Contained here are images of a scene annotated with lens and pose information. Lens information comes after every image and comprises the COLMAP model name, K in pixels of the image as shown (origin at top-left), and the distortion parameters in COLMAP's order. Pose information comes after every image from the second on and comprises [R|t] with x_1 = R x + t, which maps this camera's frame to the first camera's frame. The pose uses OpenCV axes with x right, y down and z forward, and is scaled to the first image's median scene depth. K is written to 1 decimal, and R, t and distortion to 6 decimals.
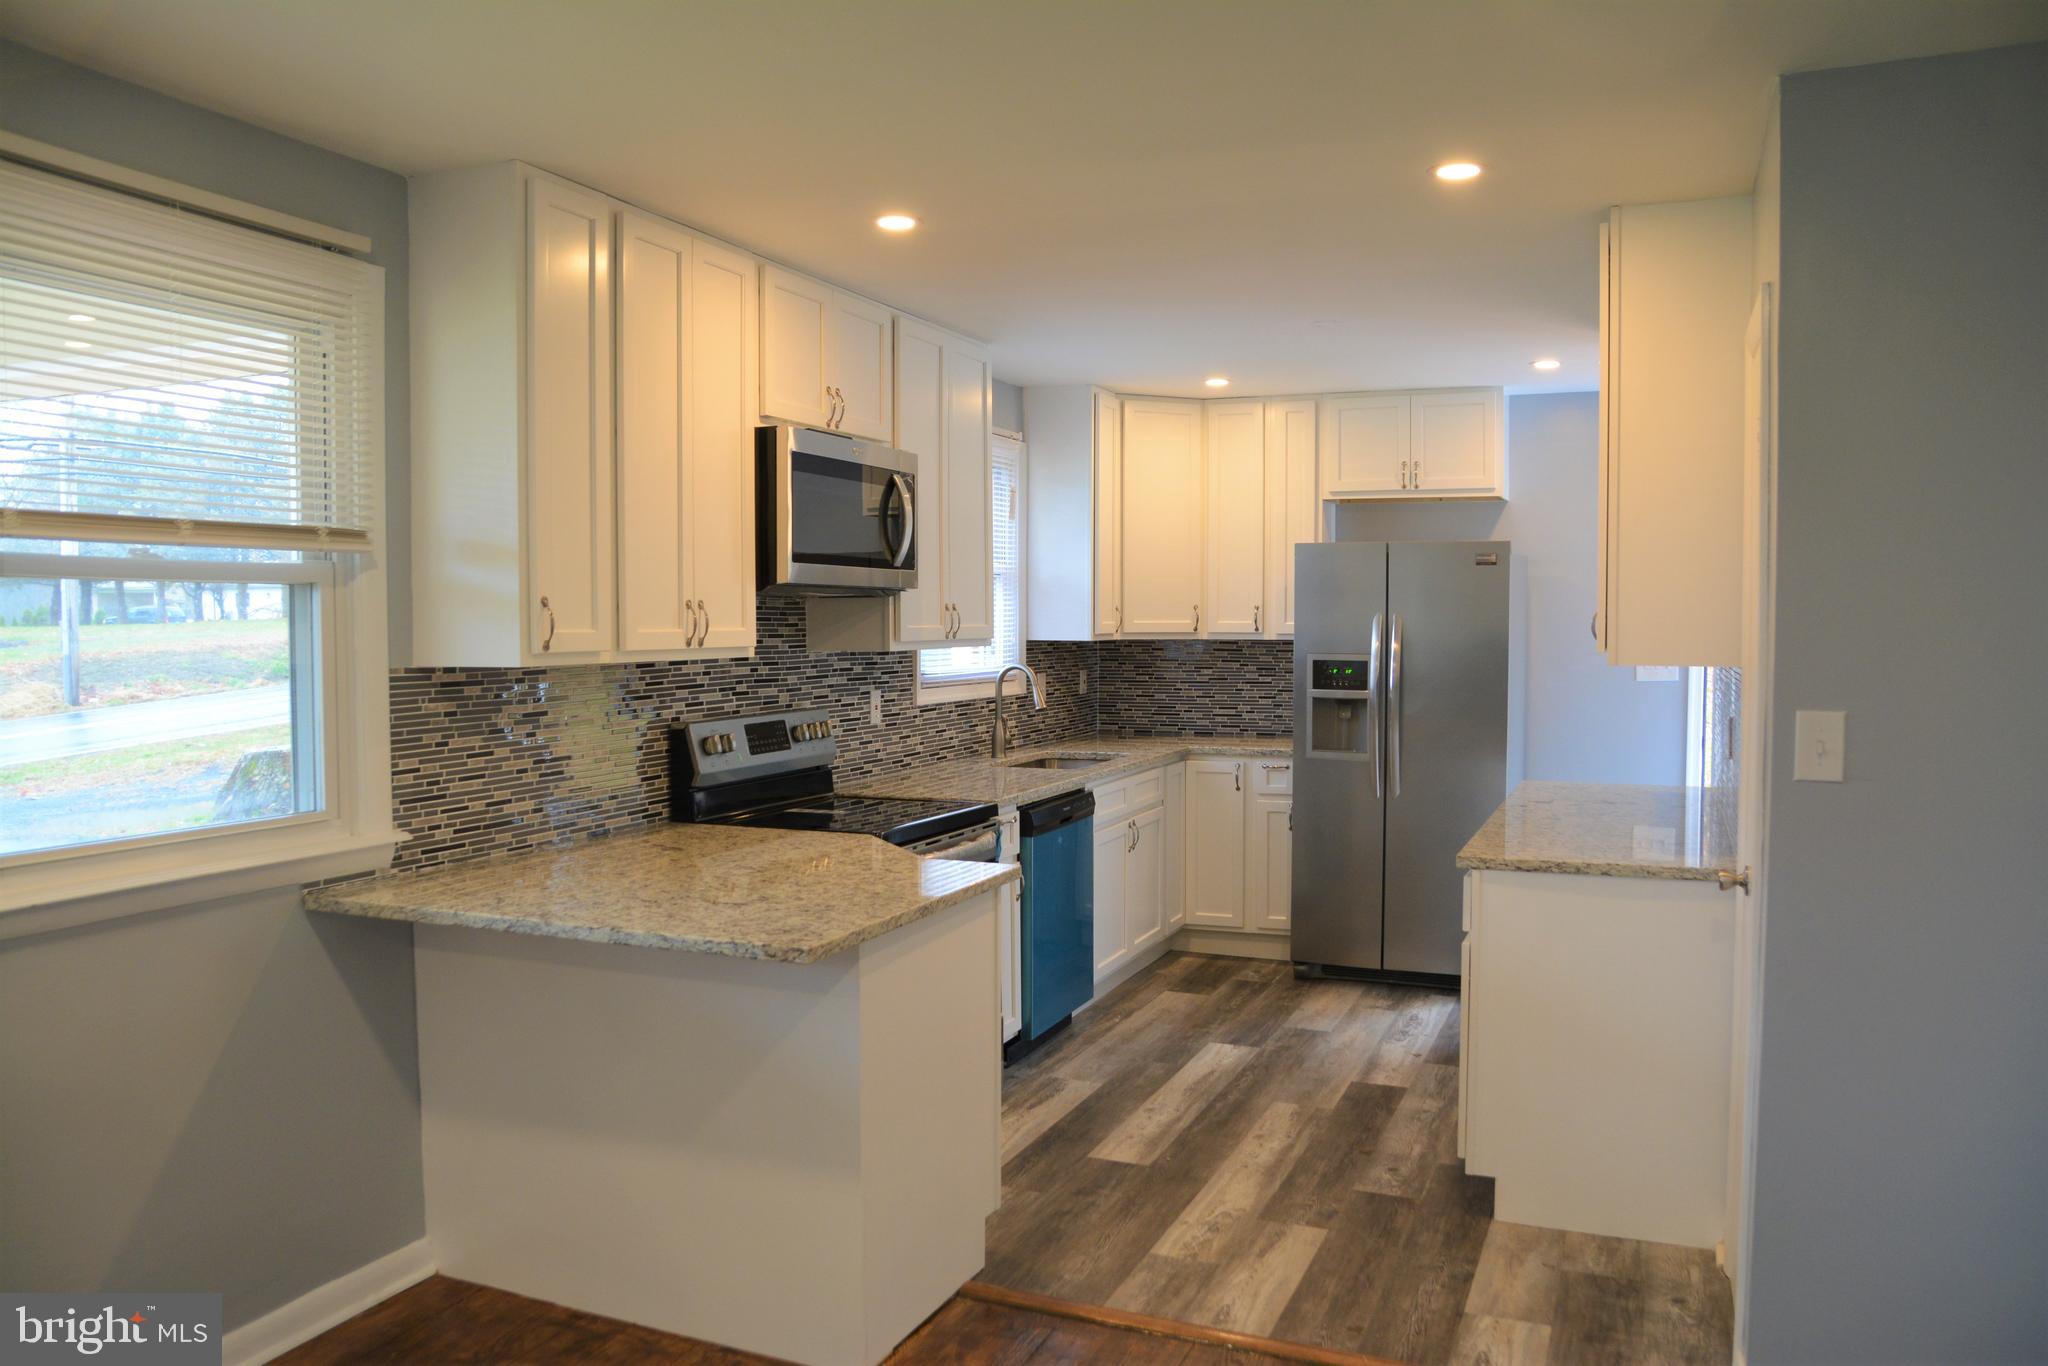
lens RADIAL K [[1517.5, 0, 1018.3], [0, 1517.5, 682.6], [0, 0, 1]] dist [-0.108183, 0.055485]
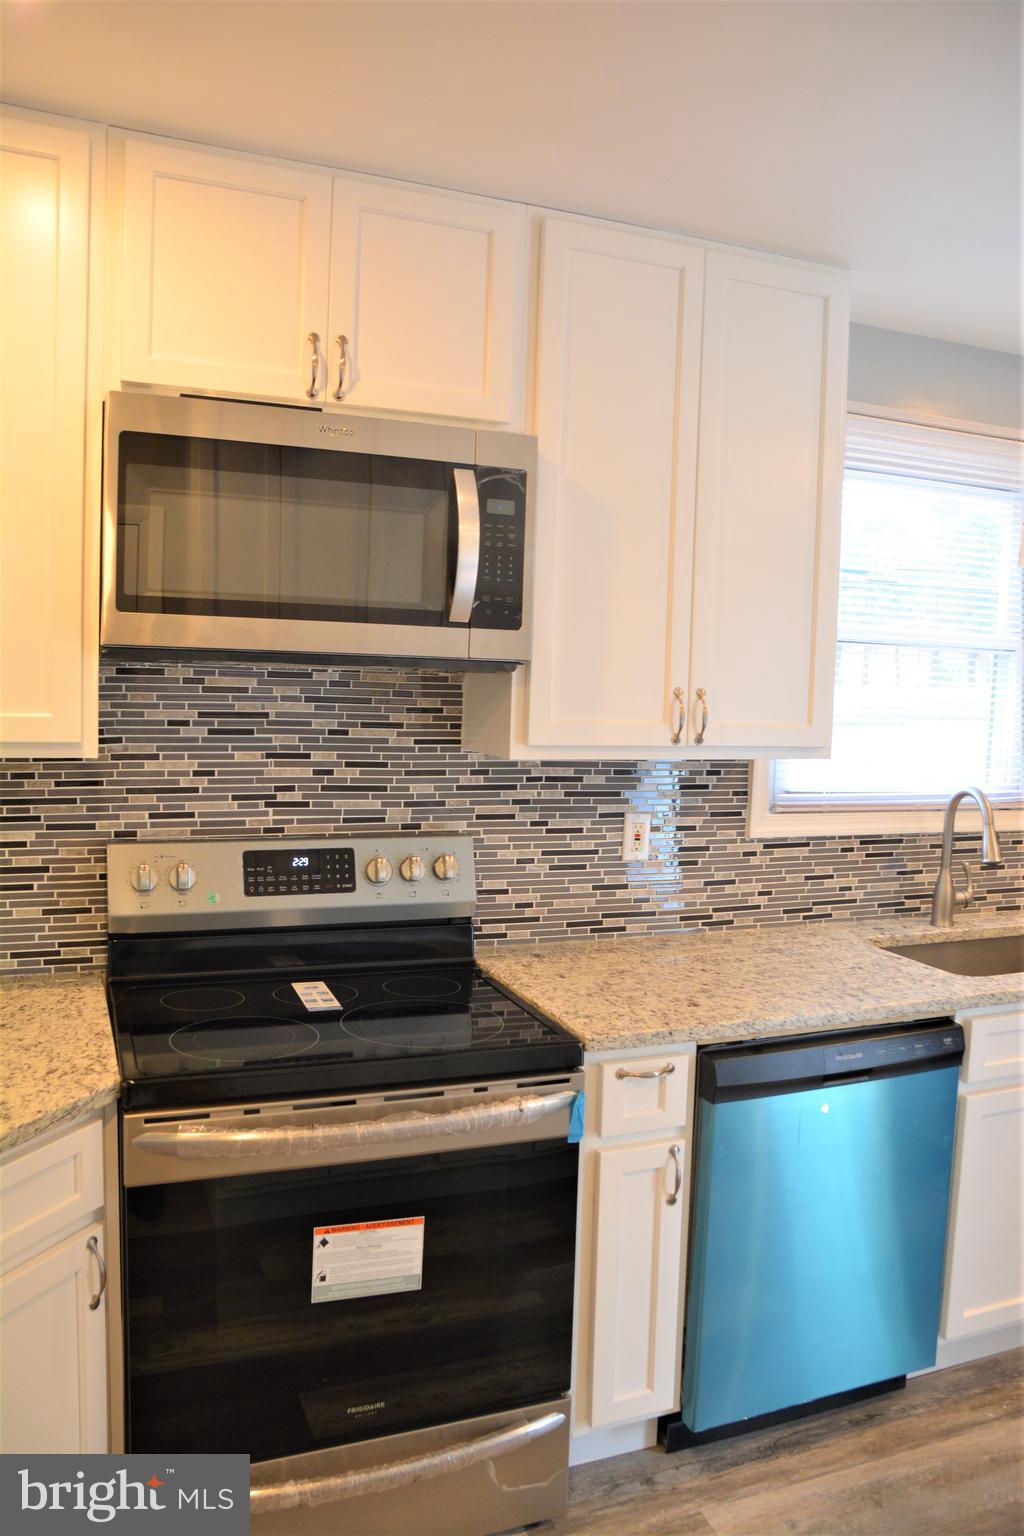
lens RADIAL K [[1138.1, 0, 512.6], [0, 1138.1, 778.3], [0, 0, 1]] dist [-0.108183, 0.055485]
pose [[0.704745, 0.063145, -0.706645, 0.247256], [-0.053401, 0.997927, 0.035916, -0.027687], [0.707449, 0.012424, 0.706656, 0.655430]]
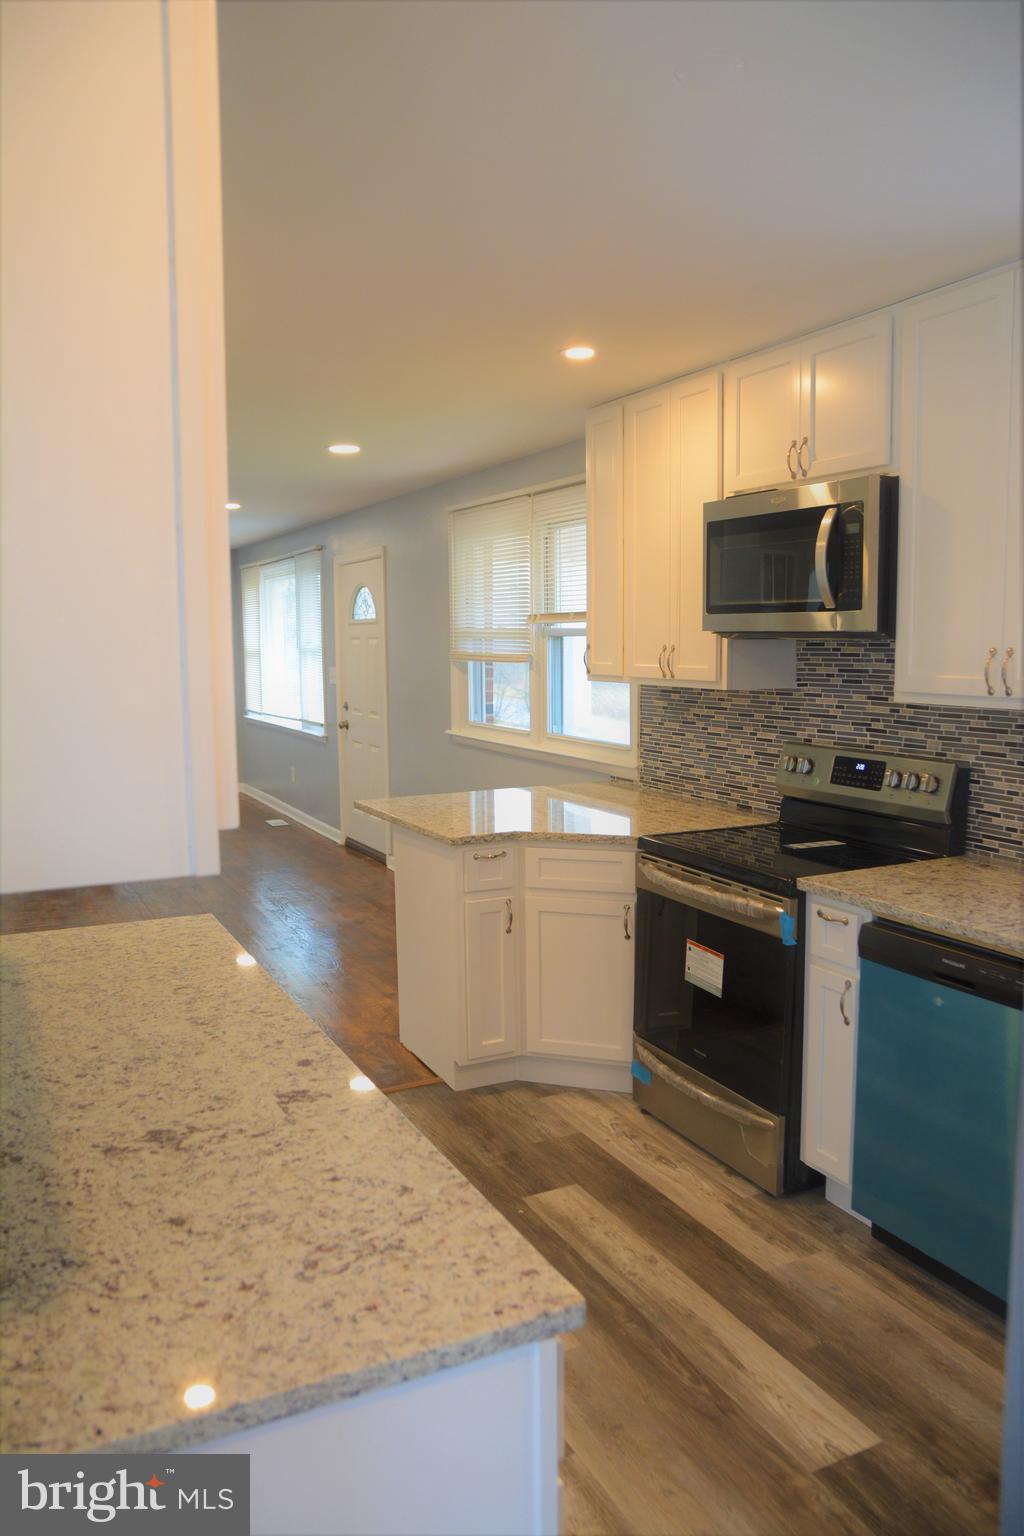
lens RADIAL K [[1138.1, 0, 552.0], [0, 1138.1, 784.6], [0, 0, 1]] dist [-0.108183, 0.055485]
pose [[-0.628937, 0.089630, -0.772272, 0.542737], [-0.040954, 0.988134, 0.148036, -0.059696], [0.776377, 0.124733, -0.617803, 1.235348]]
